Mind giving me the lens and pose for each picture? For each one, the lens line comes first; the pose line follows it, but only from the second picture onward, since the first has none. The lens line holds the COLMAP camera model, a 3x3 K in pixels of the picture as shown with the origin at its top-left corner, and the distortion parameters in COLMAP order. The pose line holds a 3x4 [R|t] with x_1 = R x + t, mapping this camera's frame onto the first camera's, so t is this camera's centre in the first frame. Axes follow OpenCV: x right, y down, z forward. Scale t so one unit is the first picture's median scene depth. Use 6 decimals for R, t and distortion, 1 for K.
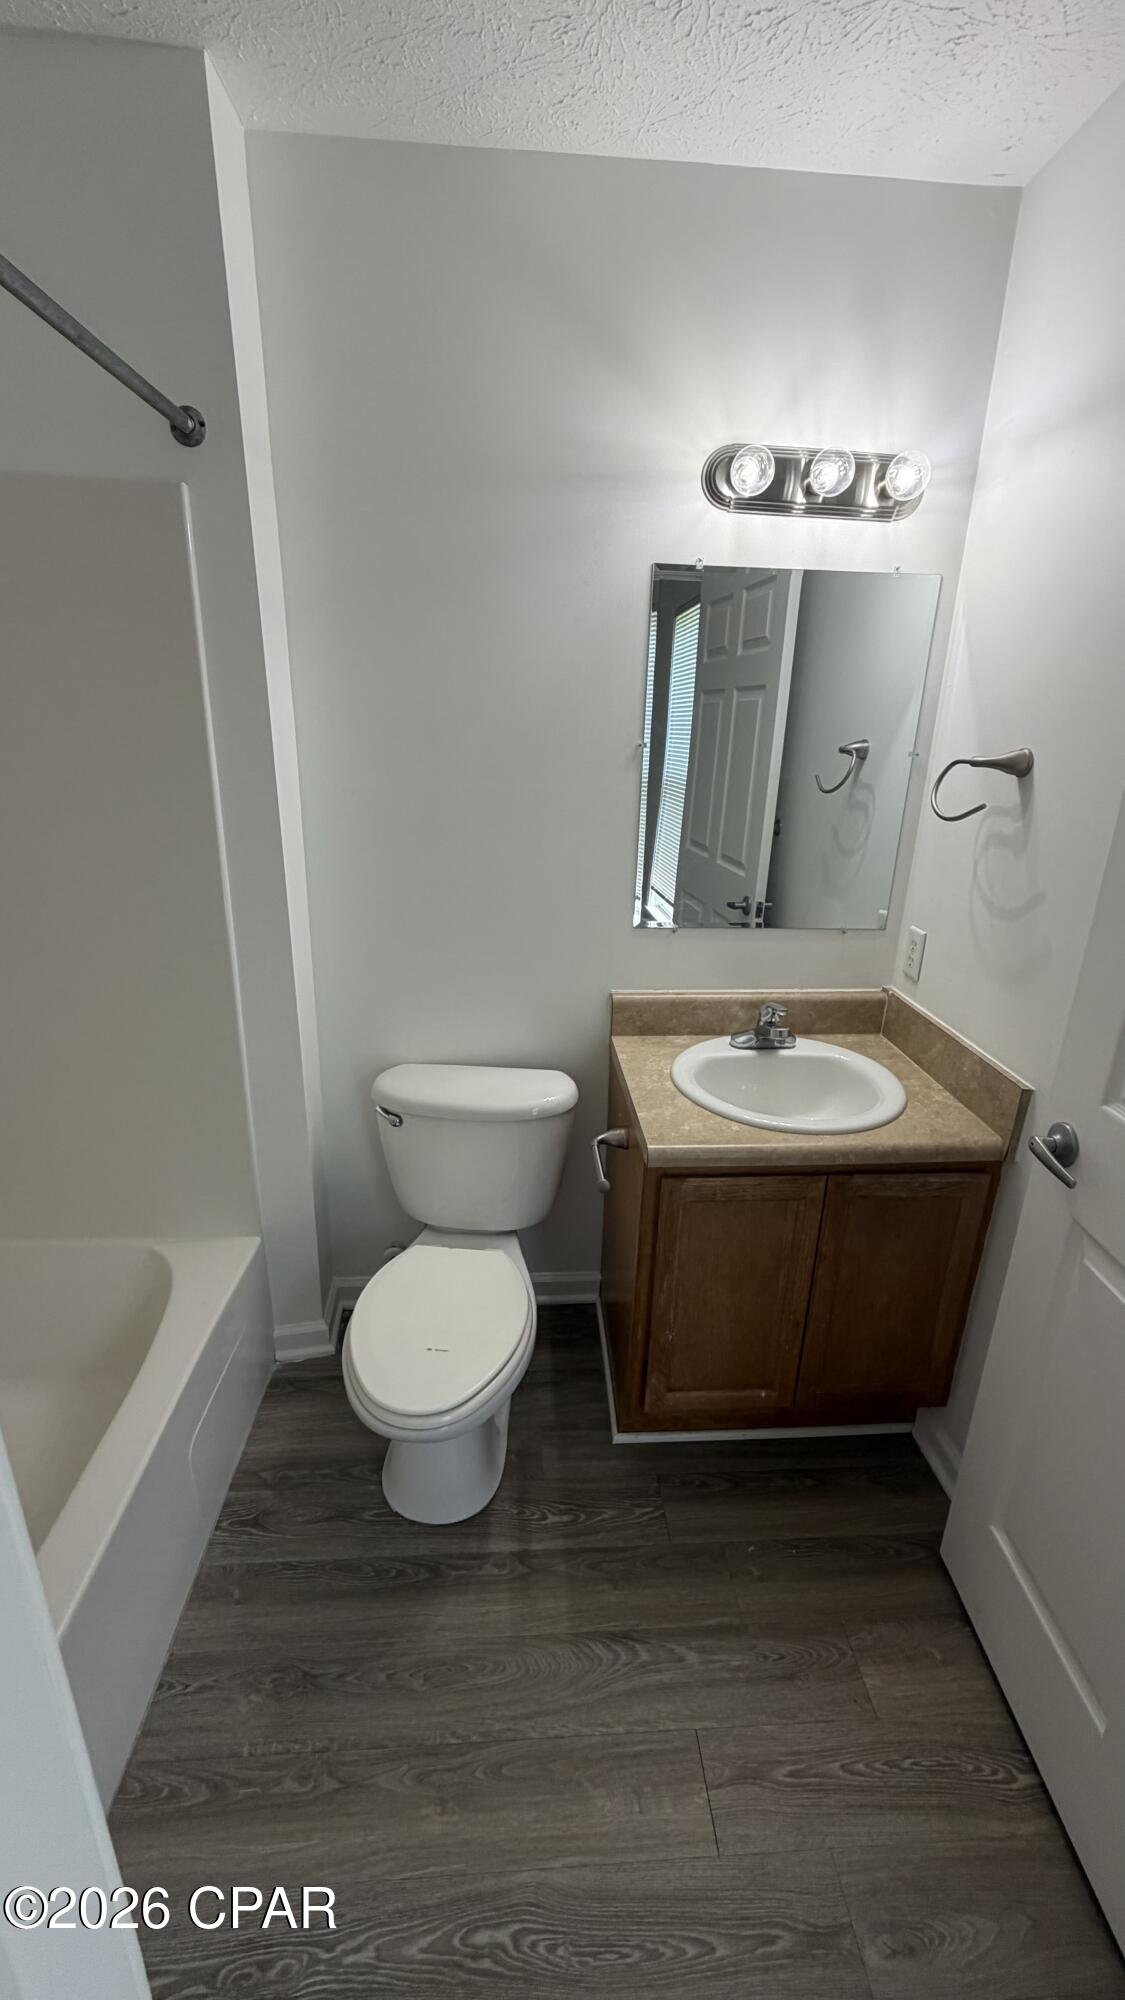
lens RADIAL K [[797.0, 0, 562.5], [0, 797.0, 1000.0], [0, 0, 1]] dist [-0.001023, 0.000365]
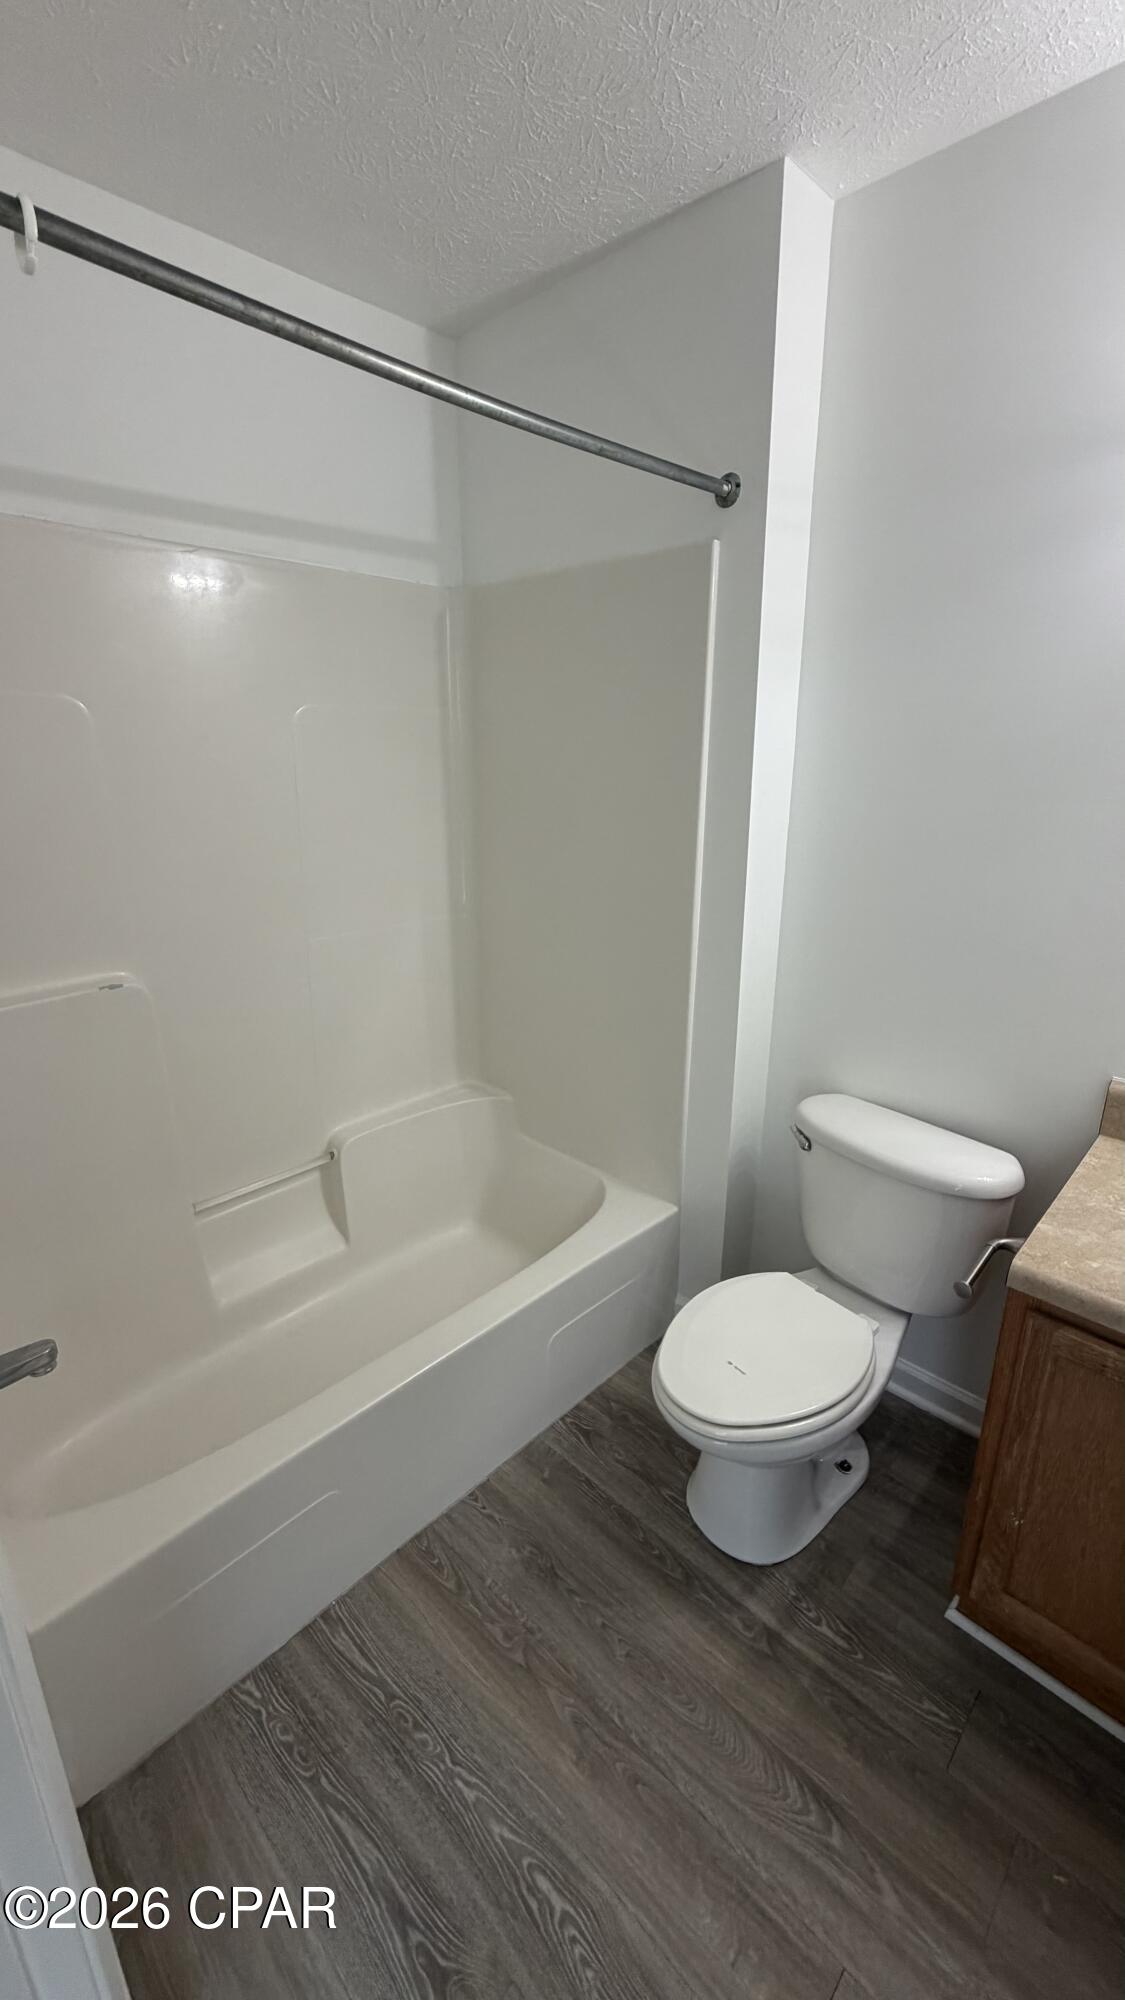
lens RADIAL K [[801.4, 0, 562.5], [0, 801.4, 1000.0], [0, 0, 1]] dist [0.001600, 0.000053]
pose [[0.669926, 0.196971, -0.715822, 0.333499], [-0.226826, 0.972365, 0.055281, -0.009056], [0.706929, 0.125333, 0.696091, 0.106352]]
